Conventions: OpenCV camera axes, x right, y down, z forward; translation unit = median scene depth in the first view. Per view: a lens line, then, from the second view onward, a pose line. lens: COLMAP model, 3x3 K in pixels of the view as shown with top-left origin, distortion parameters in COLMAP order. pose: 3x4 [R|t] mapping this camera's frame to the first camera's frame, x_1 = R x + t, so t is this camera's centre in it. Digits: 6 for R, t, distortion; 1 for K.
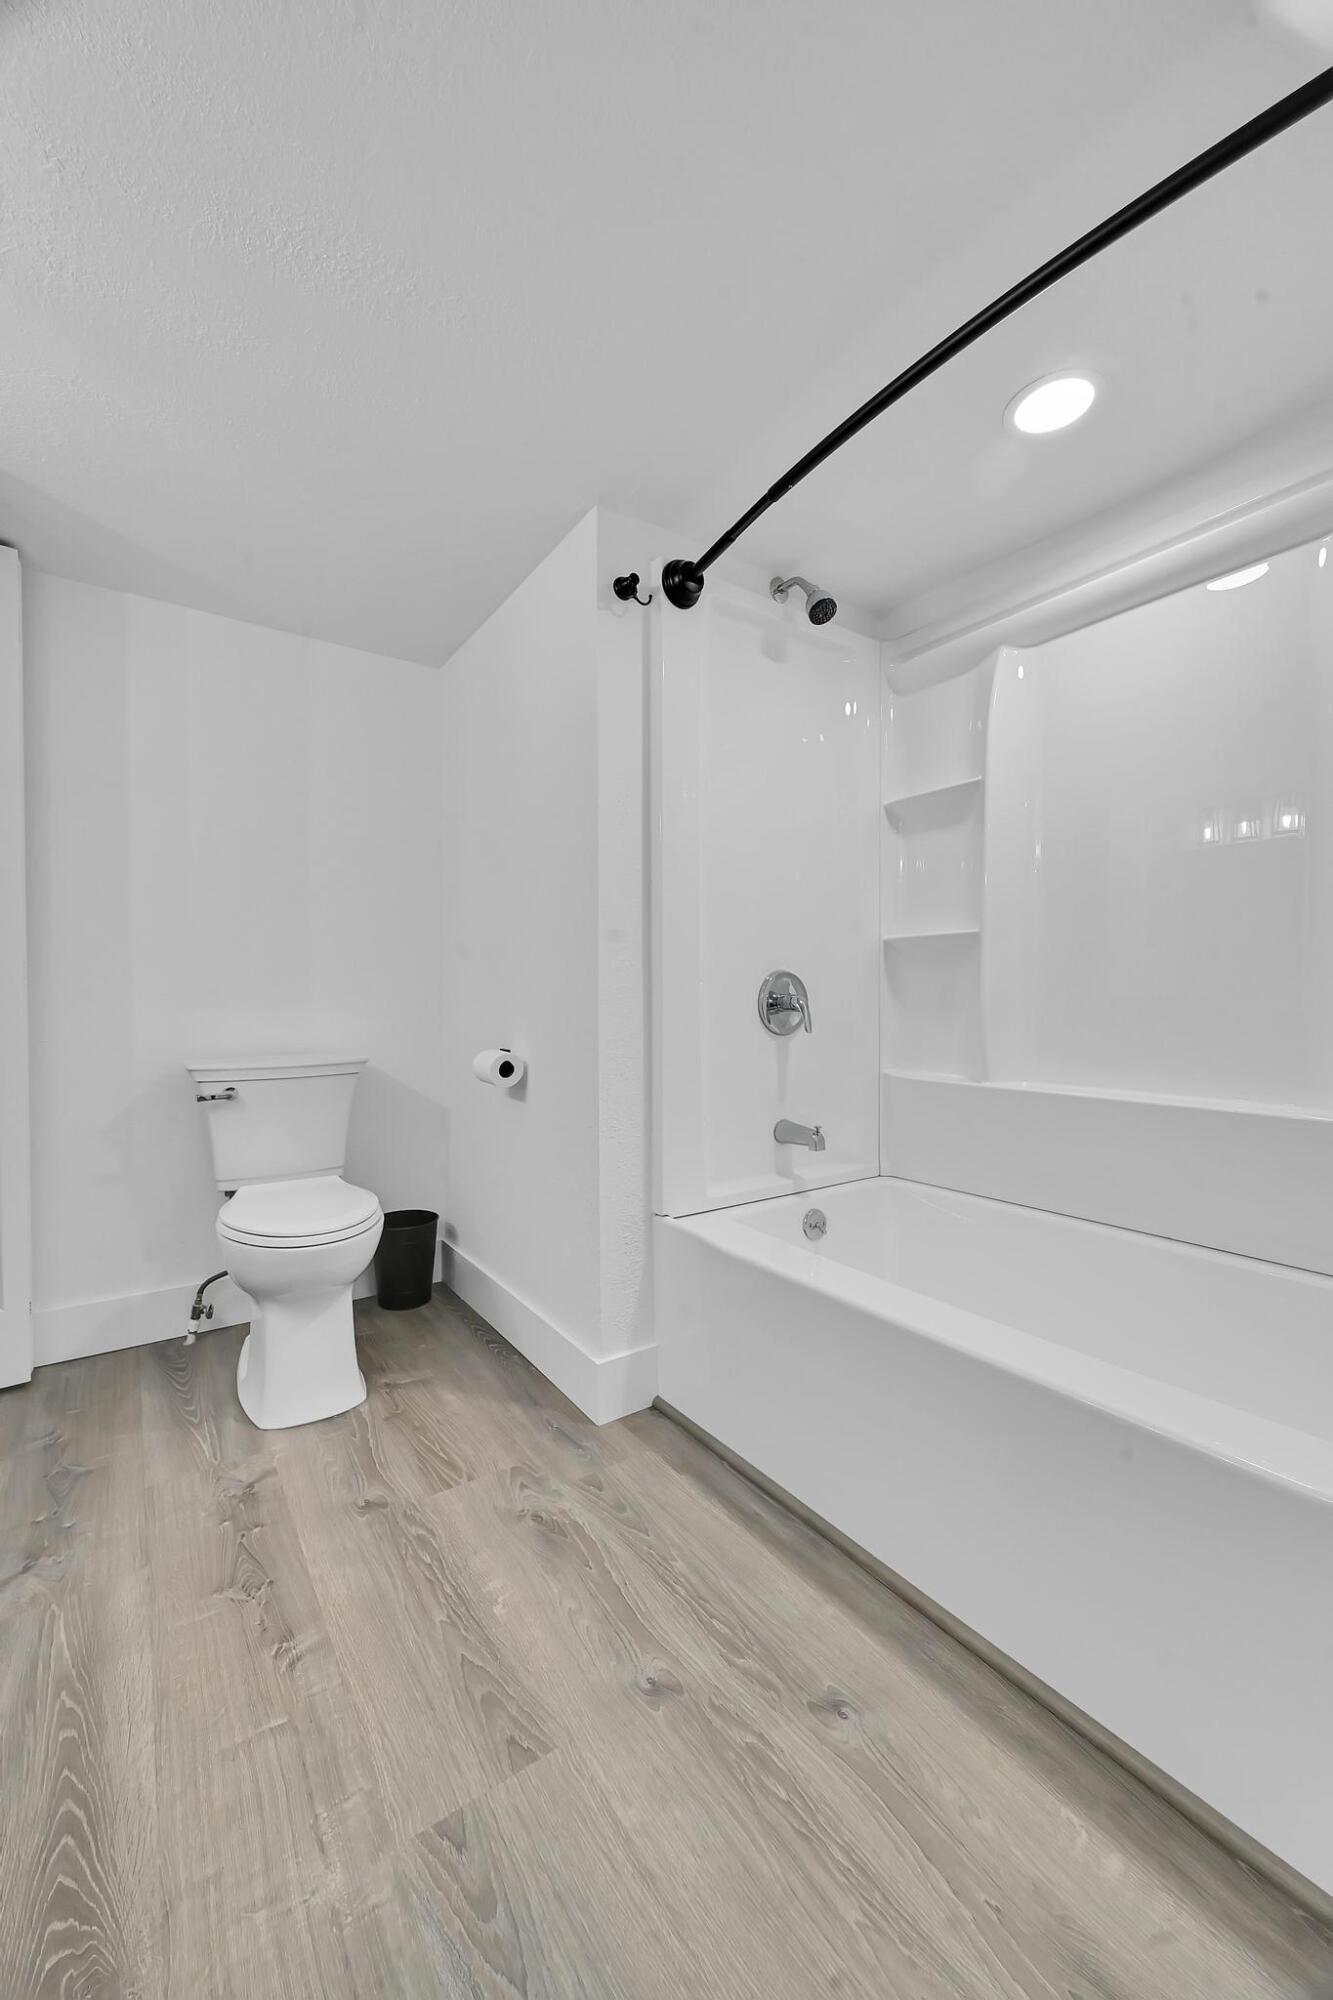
lens RADIAL K [[774.1, 0, 671.5], [0, 774.1, 1007.5], [0, 0, 1]] dist [-0.000749, 0.000080]
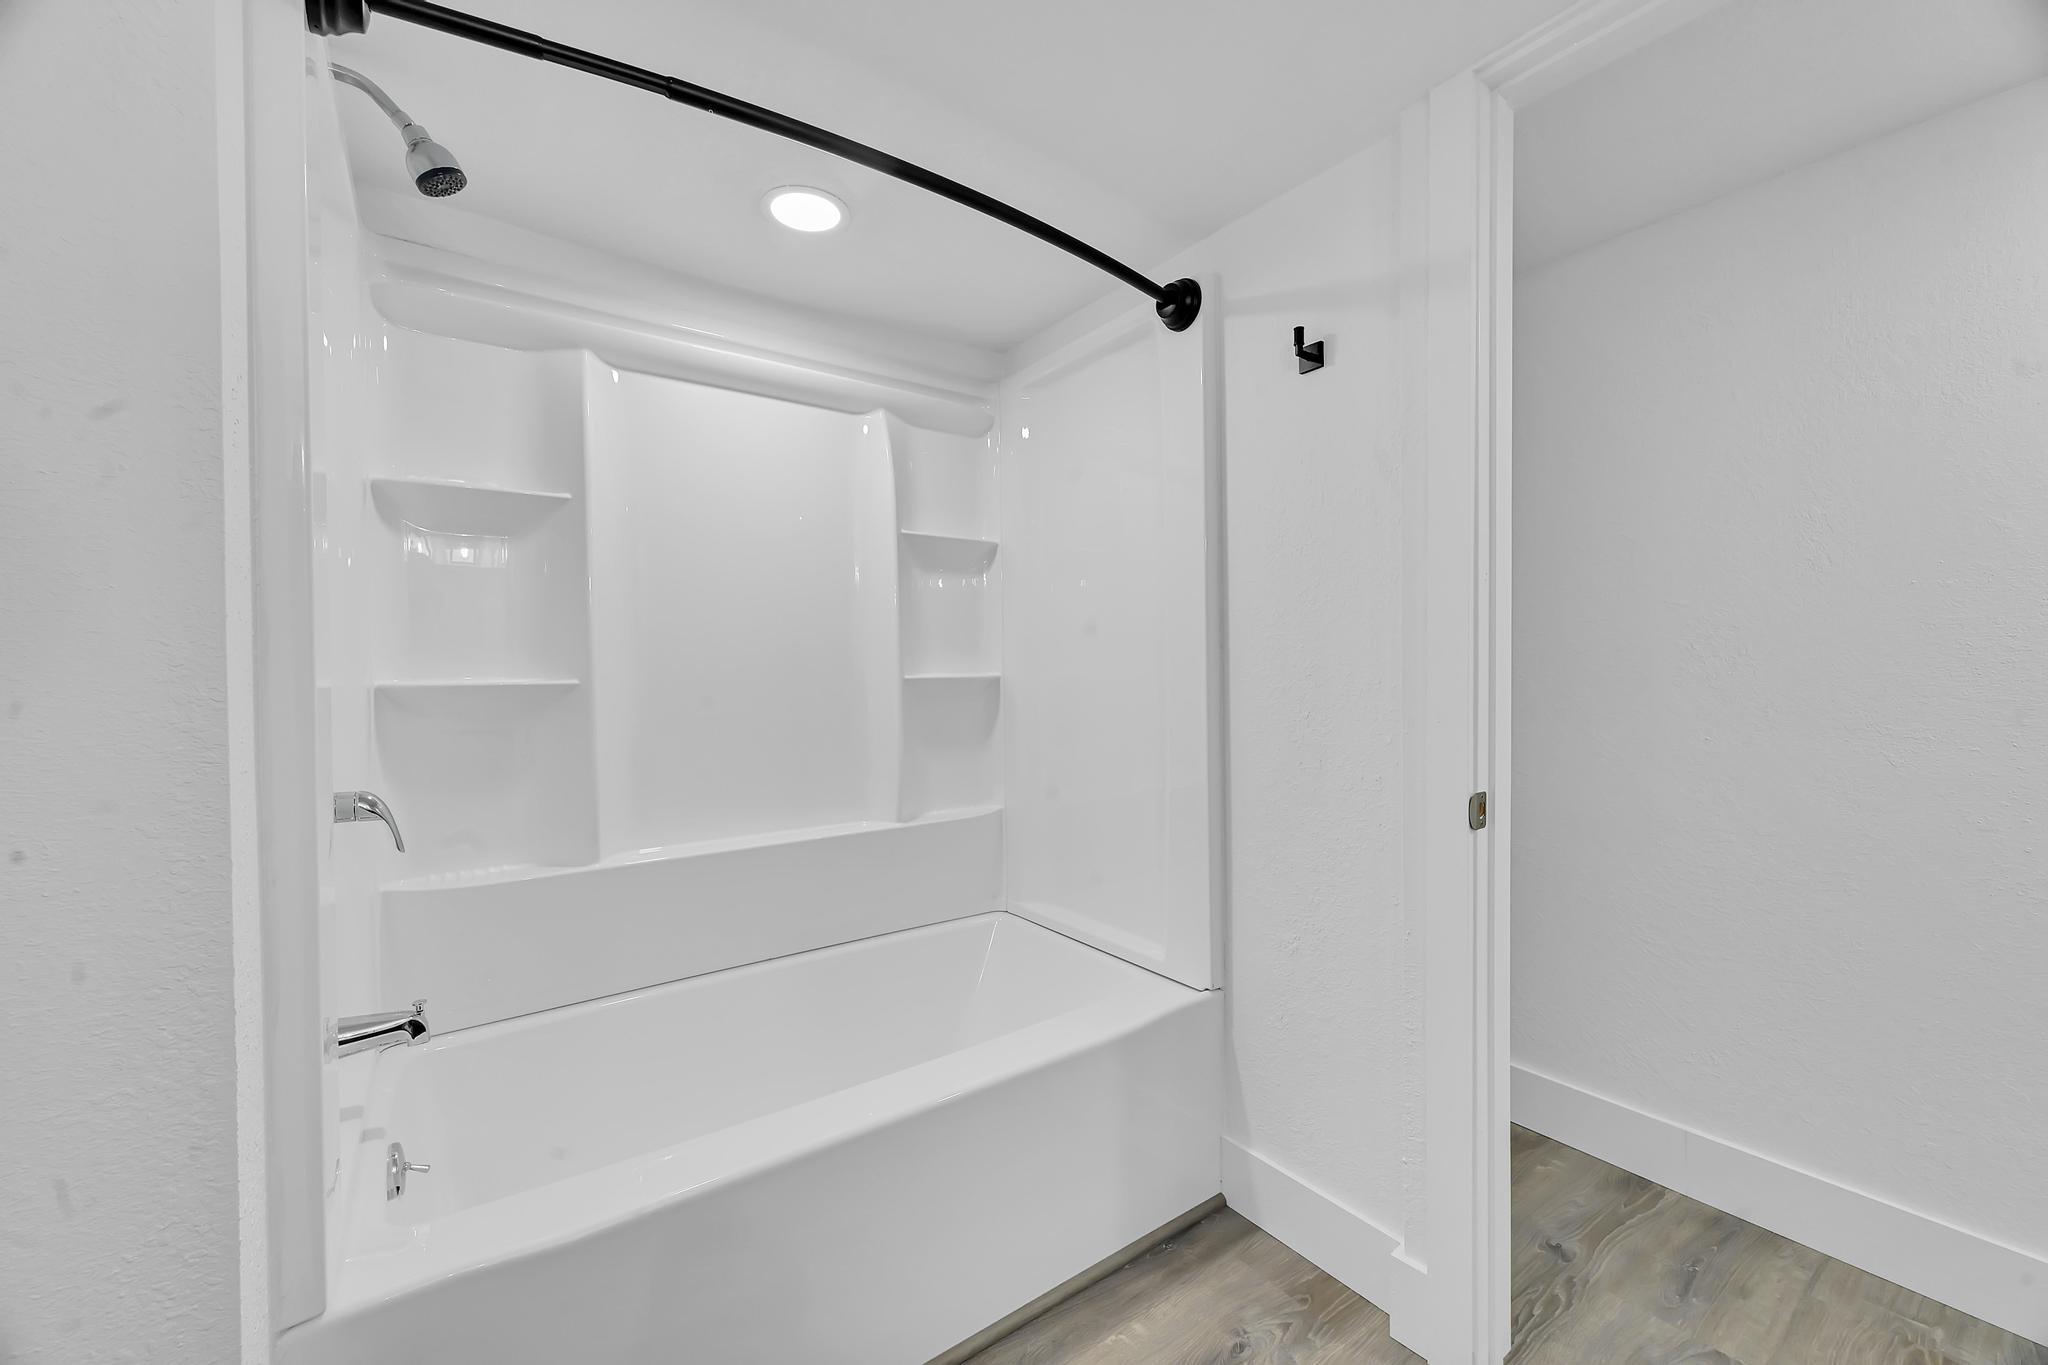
lens RADIAL K [[792.7, 0, 1026.6], [0, 792.7, 678.8], [0, 0, 1]] dist [-0.000749, 0.000080]
pose [[-0.001177, -0.000861, 0.999999, -0.454423], [0.034417, 0.999407, 0.000901, -0.088280], [-0.999407, 0.034418, -0.001147, 0.532508]]
